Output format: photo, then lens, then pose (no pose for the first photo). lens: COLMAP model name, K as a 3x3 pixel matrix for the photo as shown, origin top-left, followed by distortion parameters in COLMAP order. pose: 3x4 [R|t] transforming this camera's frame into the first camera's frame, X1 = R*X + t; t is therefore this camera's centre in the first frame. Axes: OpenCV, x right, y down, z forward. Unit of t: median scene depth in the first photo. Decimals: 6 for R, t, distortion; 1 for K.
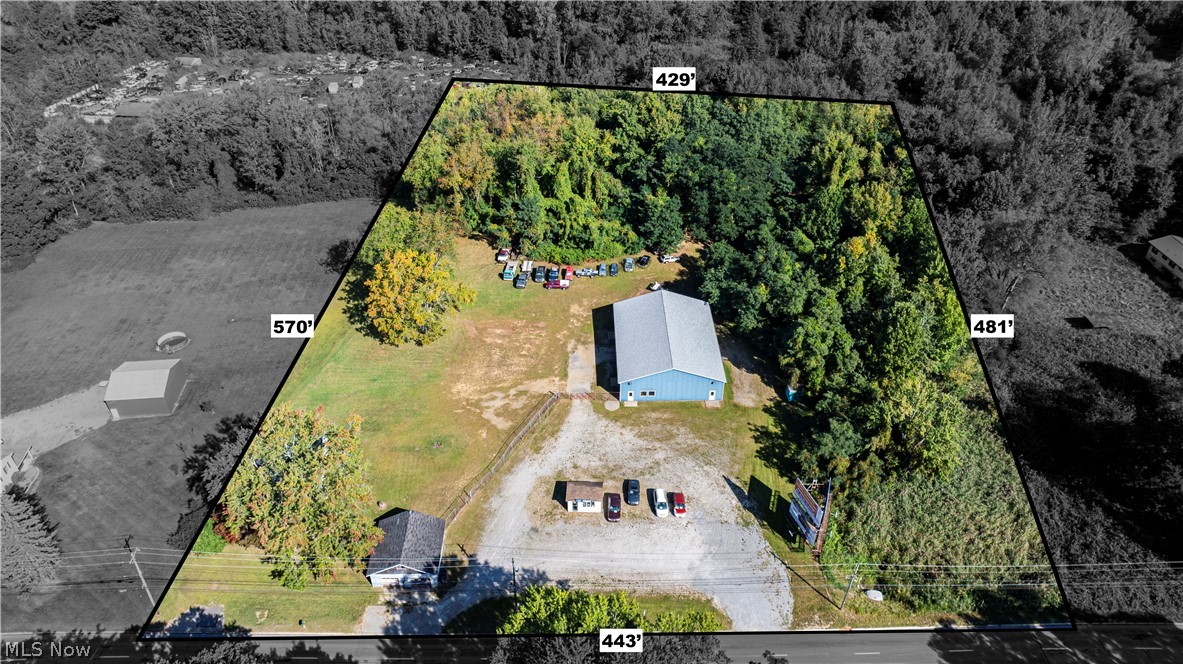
lens RADIAL K [[818.1, 0, 591.5], [0, 818.1, 332.0], [0, 0, 1]] dist [-0.033992, 0.037498]
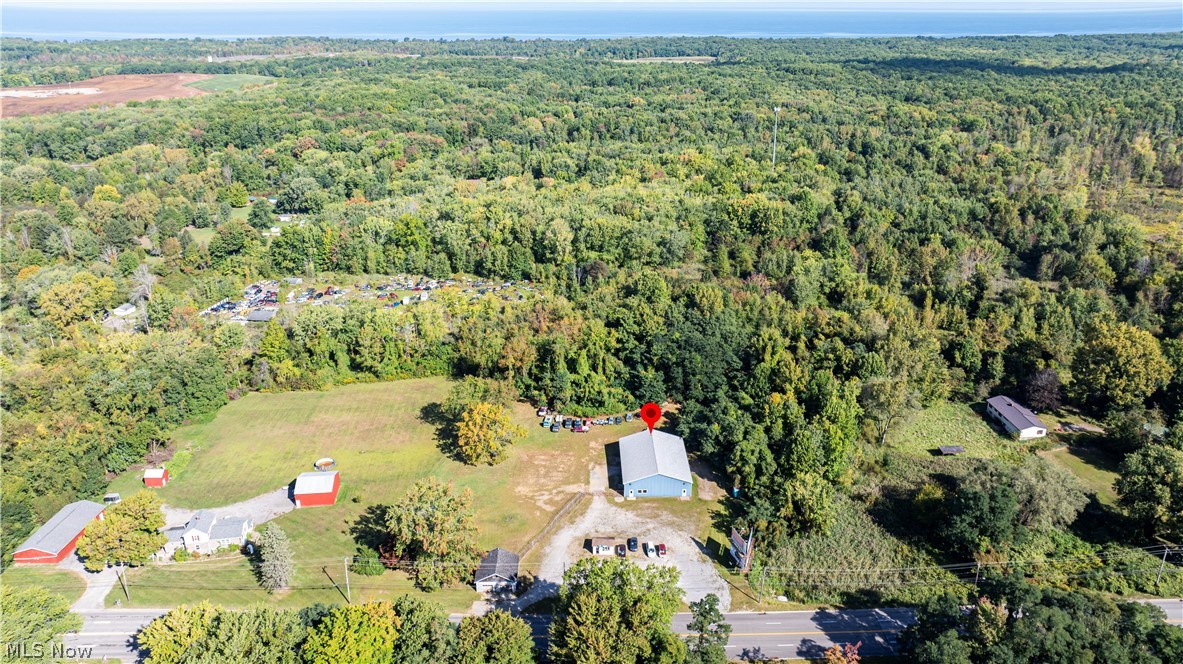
lens RADIAL K [[818.1, 0, 591.5], [0, 818.1, 332.0], [0, 0, 1]] dist [-0.033992, 0.037498]
pose [[0.999992, -0.003918, 0.000176, -0.019500], [0.003840, 0.969127, -0.246530, 0.121611], [0.000795, 0.246529, 0.969135, -0.423180]]
